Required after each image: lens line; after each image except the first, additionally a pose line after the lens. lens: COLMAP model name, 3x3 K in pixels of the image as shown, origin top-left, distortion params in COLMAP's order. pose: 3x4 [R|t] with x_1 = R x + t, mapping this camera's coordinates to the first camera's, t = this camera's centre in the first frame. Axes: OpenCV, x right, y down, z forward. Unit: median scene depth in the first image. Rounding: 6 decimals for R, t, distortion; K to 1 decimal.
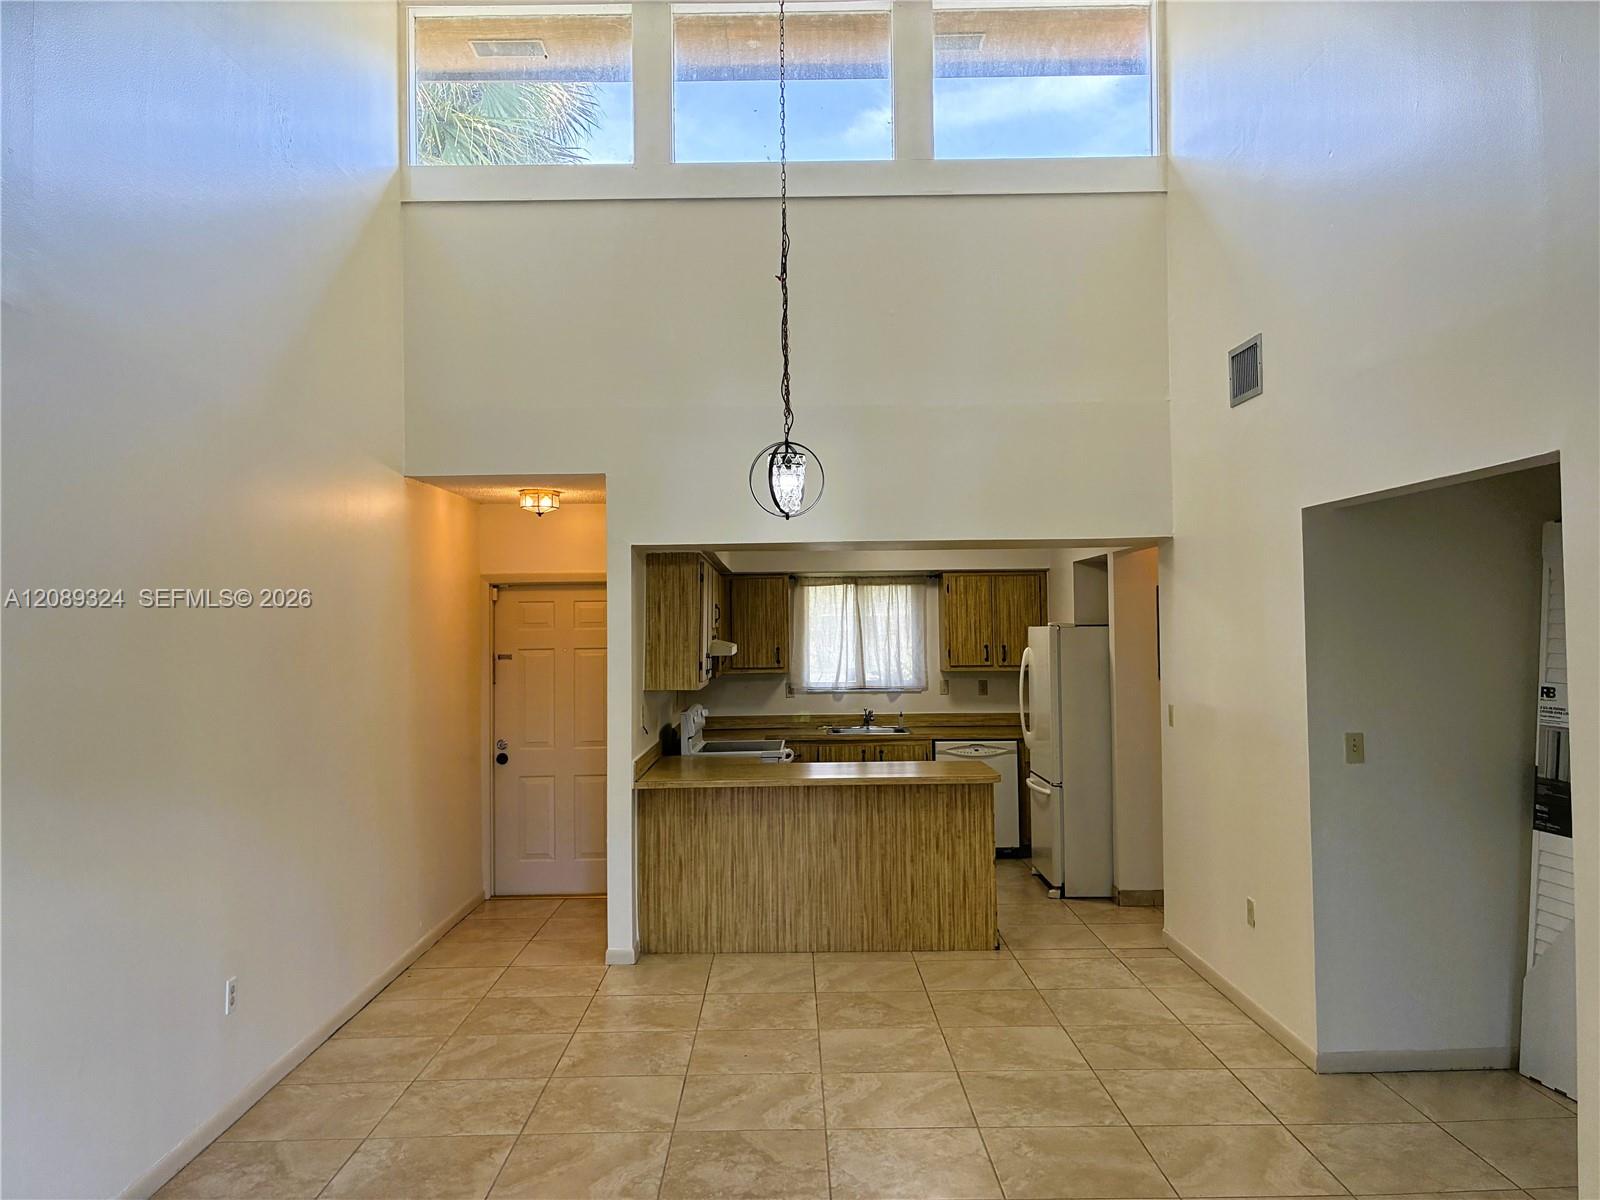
lens RADIAL K [[1209.8, 0, 800.0], [0, 1209.8, 600.0], [0, 0, 1]] dist [0.122892, -0.405585]
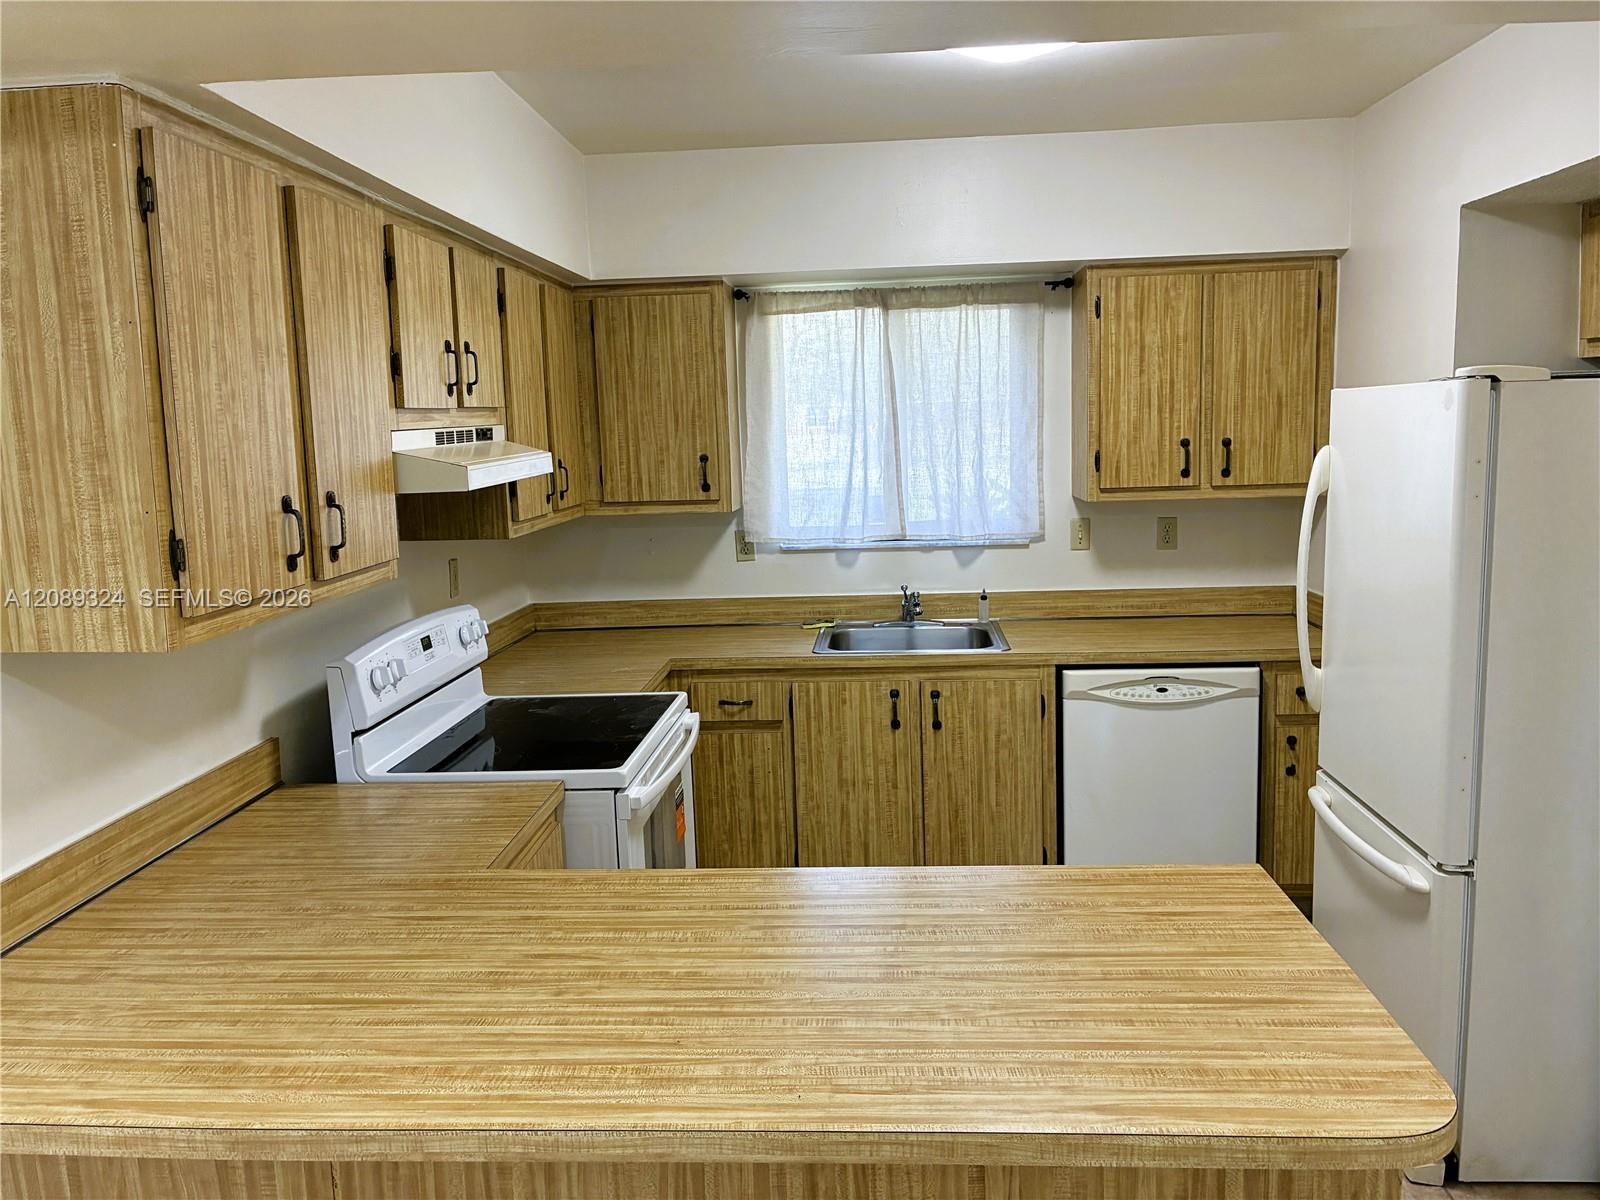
lens RADIAL K [[1213.1, 0, 800.0], [0, 1213.1, 600.0], [0, 0, 1]] dist [0.063221, -0.096254]
pose [[0.997131, -0.007537, -0.075321, 0.064694], [0.020325, 0.985150, 0.170490, 0.021819], [0.072918, -0.171531, 0.982476, 0.726553]]
